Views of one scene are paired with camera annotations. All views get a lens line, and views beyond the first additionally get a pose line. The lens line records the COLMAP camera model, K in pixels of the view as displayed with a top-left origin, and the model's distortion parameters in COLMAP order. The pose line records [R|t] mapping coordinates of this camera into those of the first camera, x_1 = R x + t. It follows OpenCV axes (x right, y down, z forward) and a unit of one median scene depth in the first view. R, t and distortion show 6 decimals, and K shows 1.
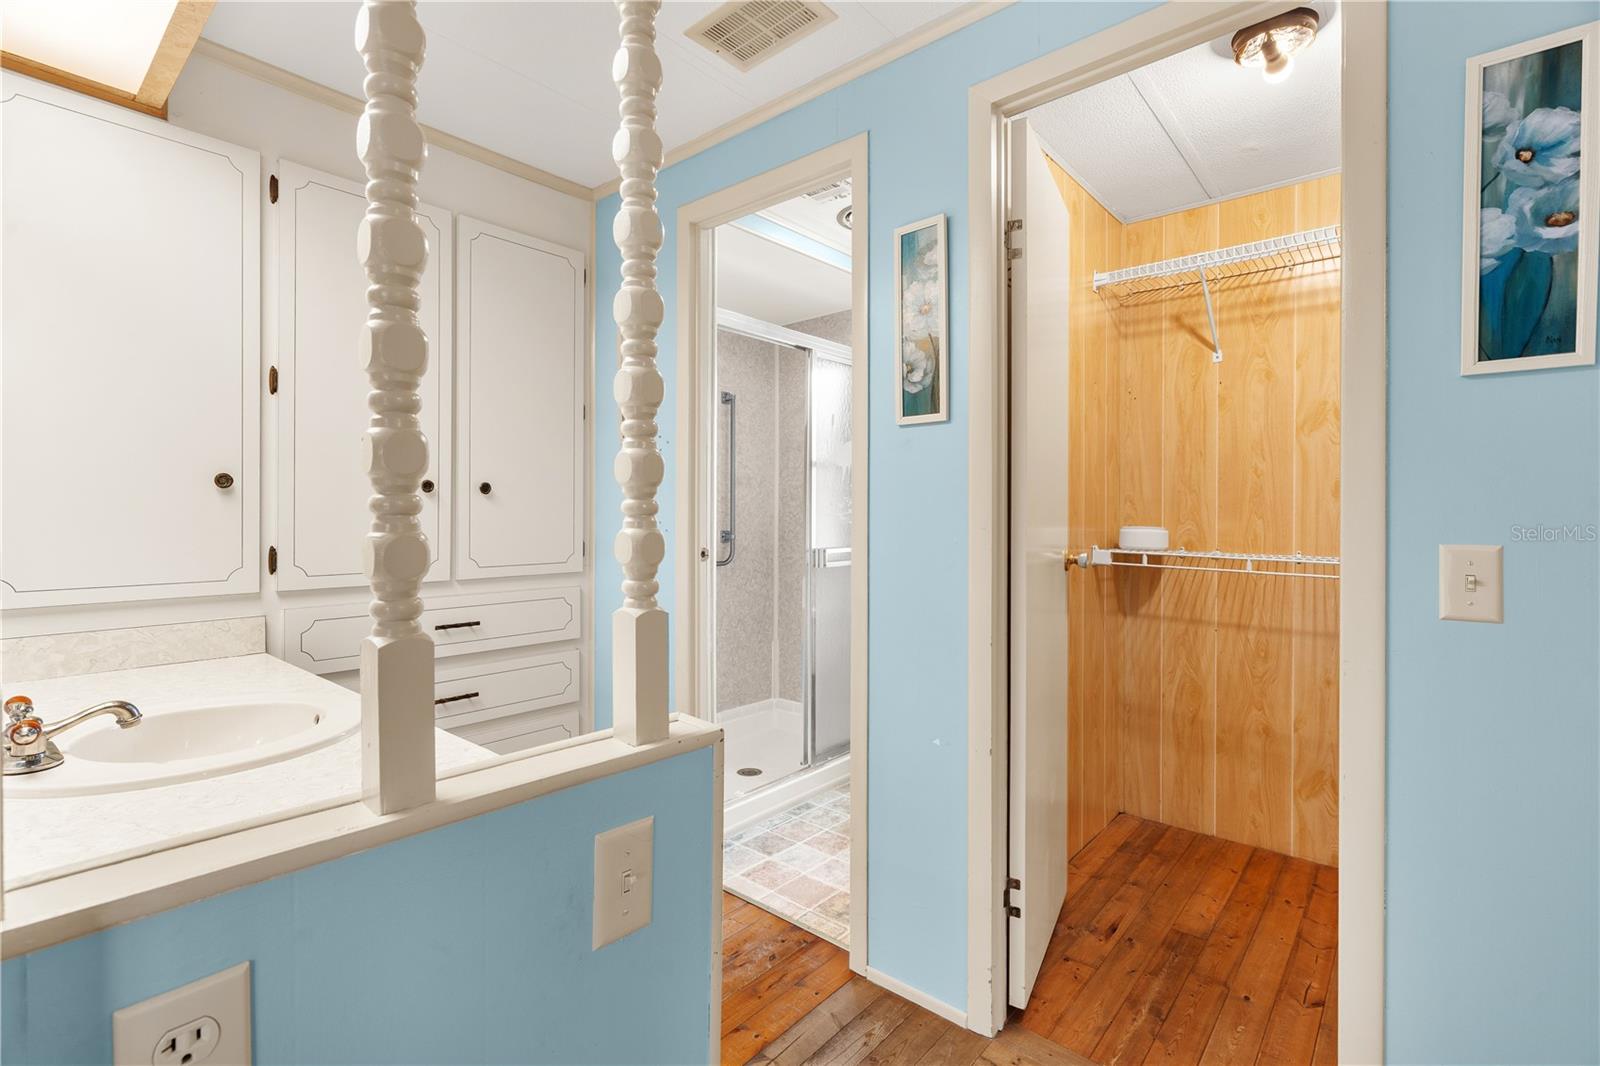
lens RADIAL K [[734.9, 0, 796.3], [0, 734.9, 506.8], [0, 0, 1]] dist [0.000639, -0.000164]
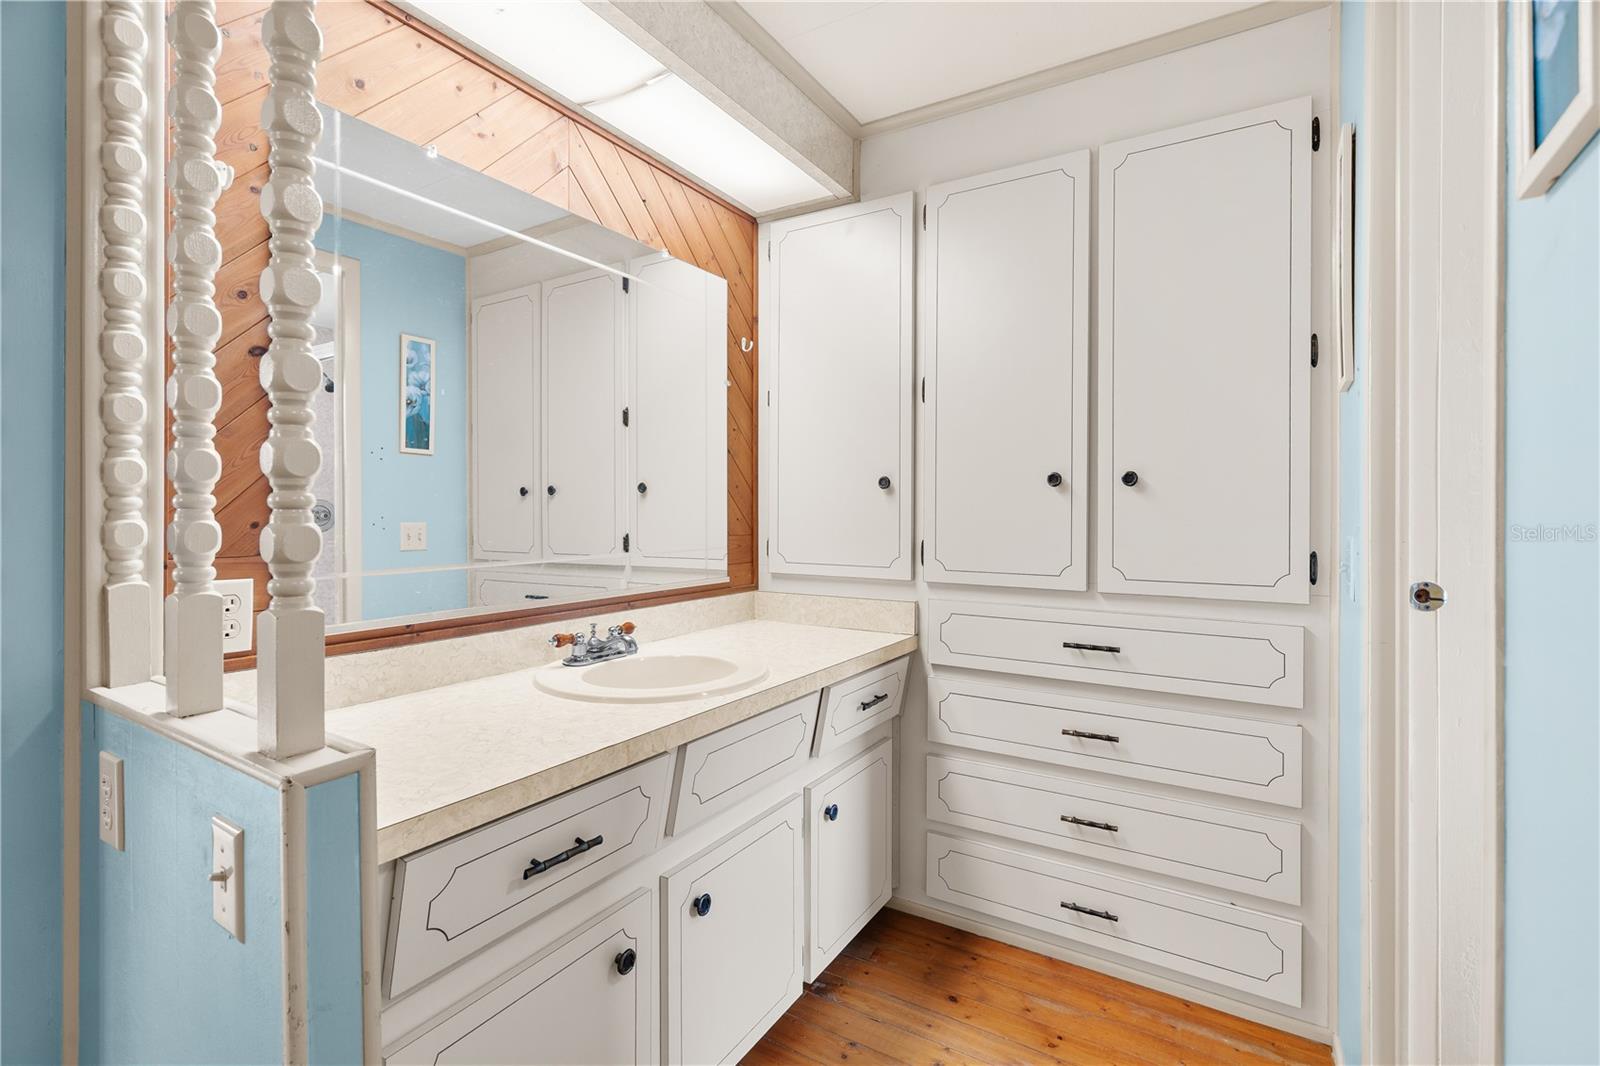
lens RADIAL K [[734.9, 0, 796.3], [0, 734.9, 506.8], [0, 0, 1]] dist [0.000639, -0.000164]
pose [[0.161930, -0.013671, -0.986707, 0.265430], [0.001401, 0.999906, -0.013624, 0.013945], [0.986801, 0.000824, 0.161934, 0.484652]]
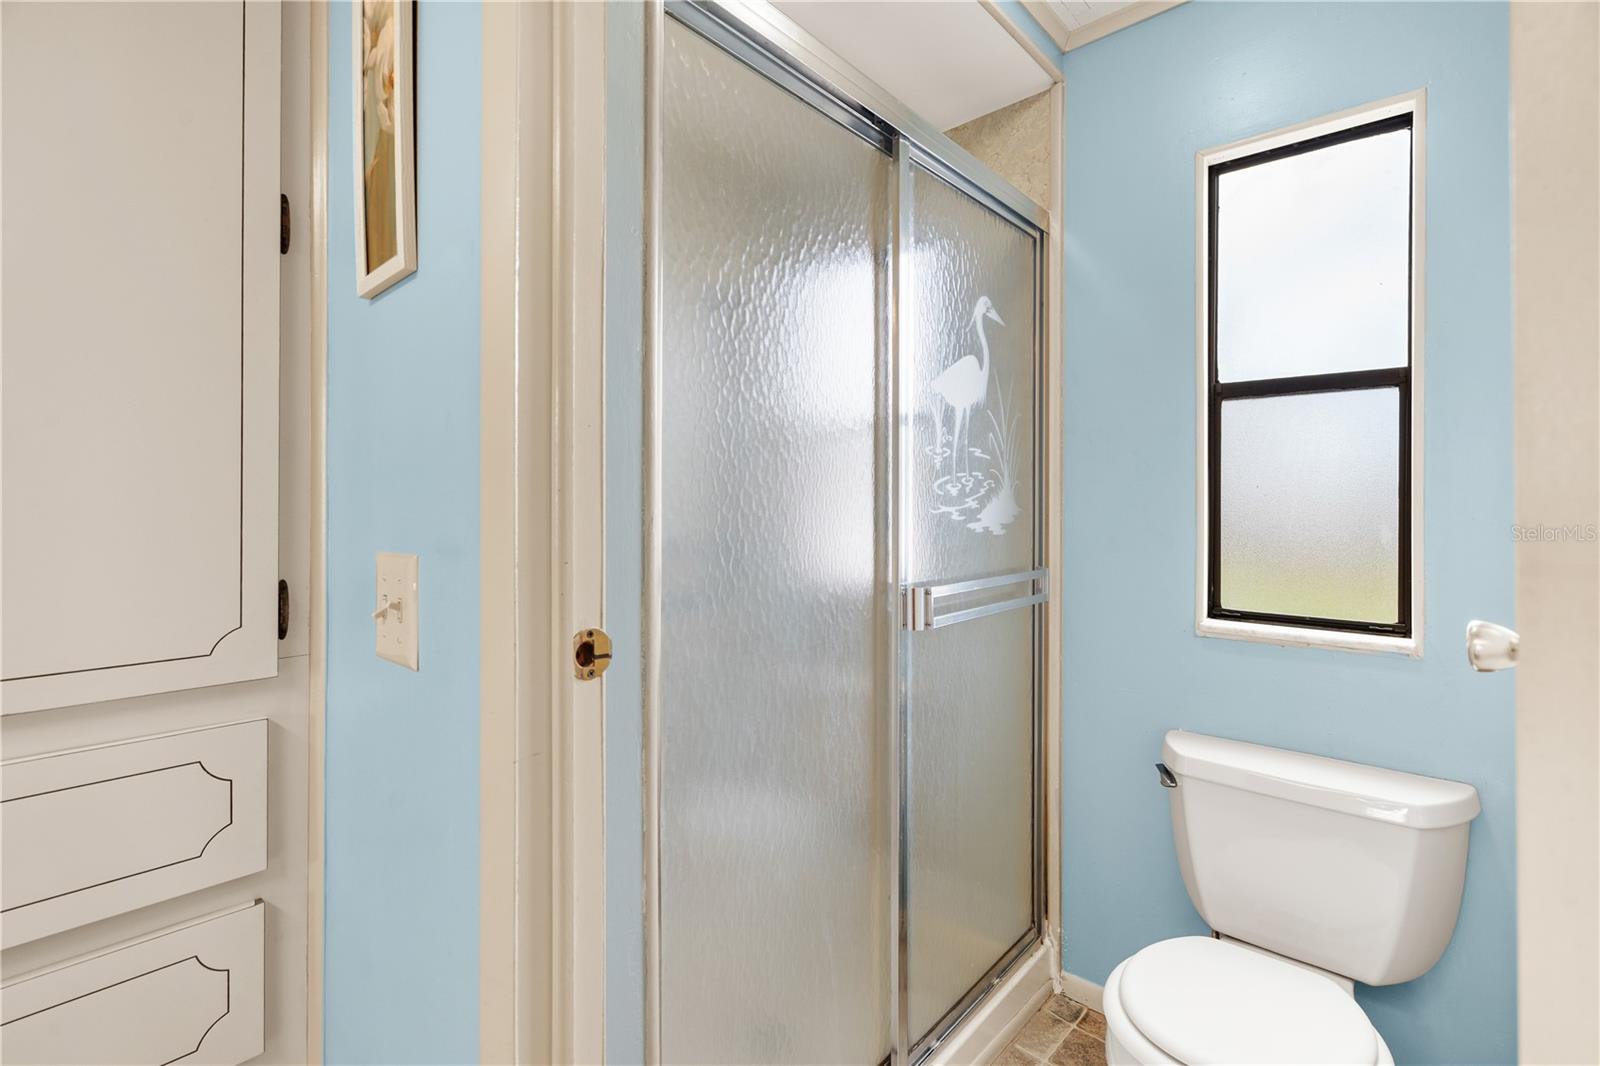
lens RADIAL K [[734.9, 0, 796.3], [0, 734.9, 506.8], [0, 0, 1]] dist [0.000639, -0.000164]
pose [[0.999821, -0.009883, -0.016161, -0.038924], [0.009820, 0.999944, -0.003935, 0.012748], [0.016199, 0.003776, 0.999862, 0.678560]]
